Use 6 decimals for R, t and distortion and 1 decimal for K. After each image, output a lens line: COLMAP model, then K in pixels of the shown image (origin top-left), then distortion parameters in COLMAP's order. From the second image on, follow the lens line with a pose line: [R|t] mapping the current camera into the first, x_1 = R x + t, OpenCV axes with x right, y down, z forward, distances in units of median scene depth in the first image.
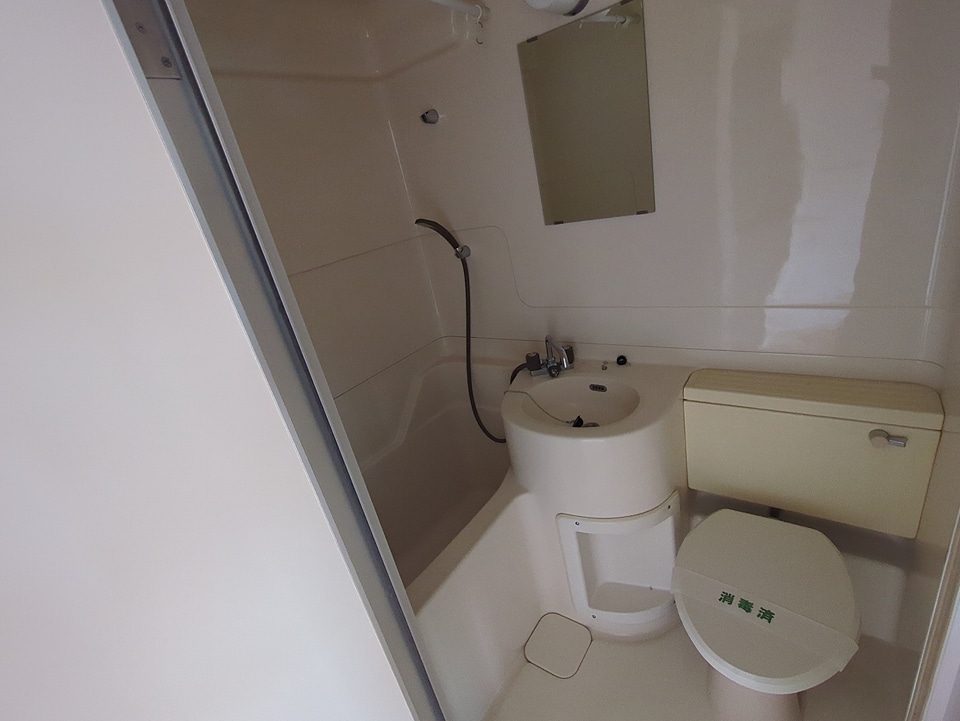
lens RADIAL K [[446.6, 0, 490.6], [0, 446.6, 362.1], [0, 0, 1]] dist [0.003071, 0.000024]
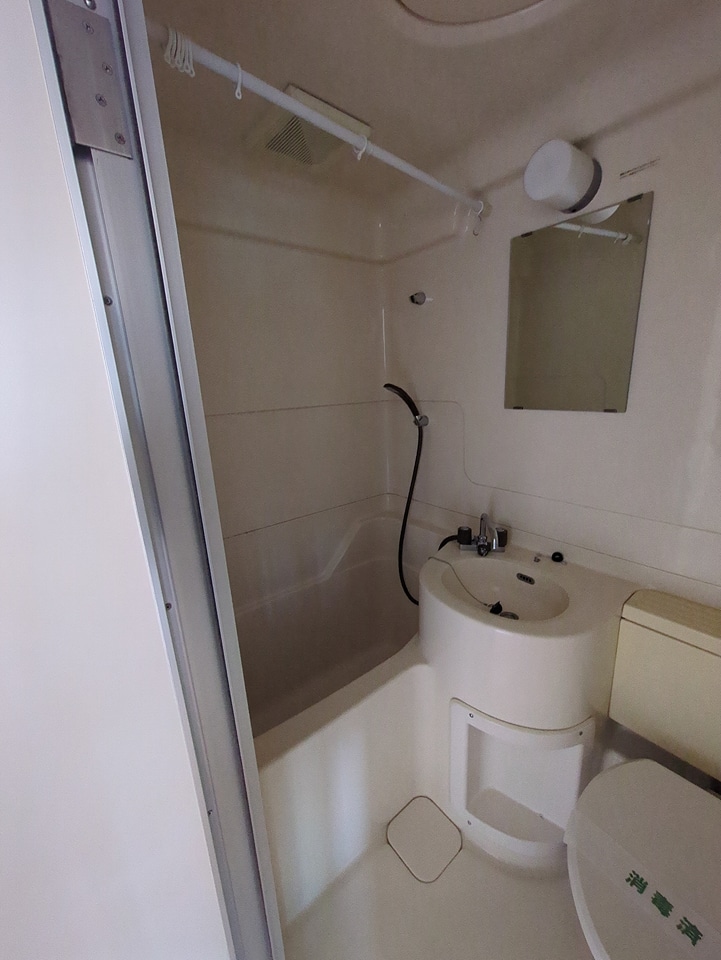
lens RADIAL K [[379.4, 0, 359.8], [0, 379.4, 481.2], [0, 0, 1]] dist [-0.001098, 0.001166]
pose [[0.950848, 0.216607, -0.221289, 0.034776], [-0.237792, 0.968513, -0.073737, -0.000269], [0.198350, 0.122733, 0.972417, 0.102986]]
